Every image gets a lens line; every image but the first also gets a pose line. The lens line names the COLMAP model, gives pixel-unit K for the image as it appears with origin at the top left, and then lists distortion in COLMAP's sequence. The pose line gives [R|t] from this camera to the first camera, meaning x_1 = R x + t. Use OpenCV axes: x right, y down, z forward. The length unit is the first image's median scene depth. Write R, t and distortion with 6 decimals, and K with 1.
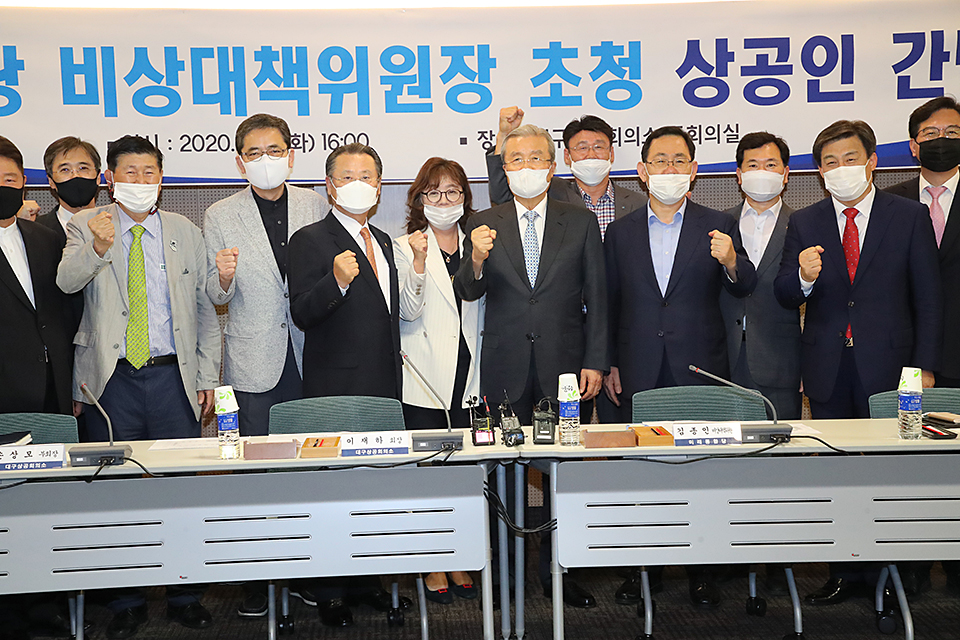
lens RADIAL K [[1577.1, 0, 473.2], [0, 1577.1, 335.5], [0, 0, 1]] dist [0.276104, 0.013040]
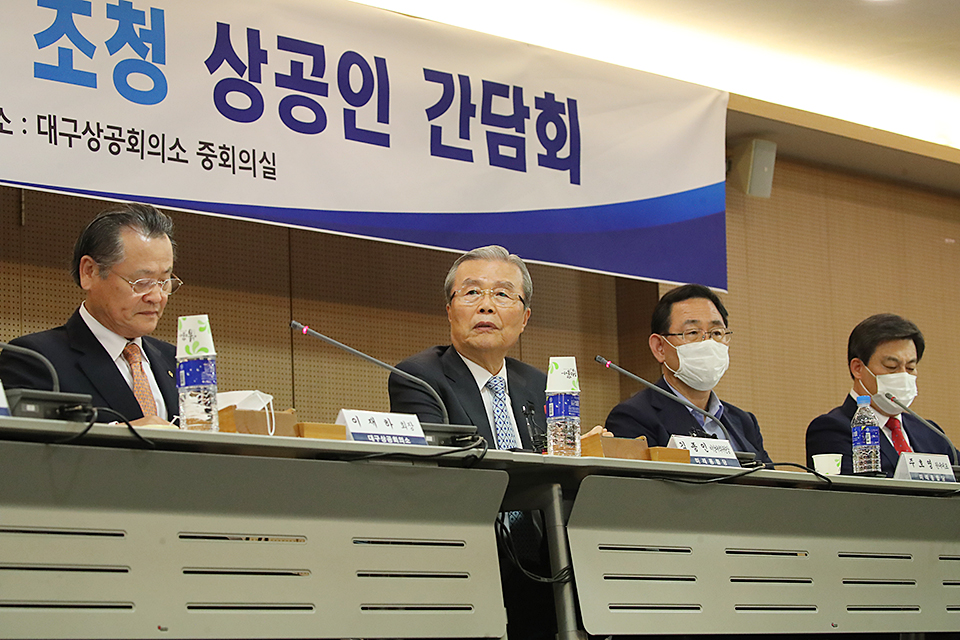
lens RADIAL K [[2767.7, 0, 480.6], [0, 2767.7, 455.4], [0, 0, 1]] dist [-0.095823, -1.656279]
pose [[0.708376, 0.064454, 0.702886, -0.585649], [0.065056, 0.985621, -0.155944, 0.181379], [-0.702831, 0.156194, 0.693997, 0.149012]]
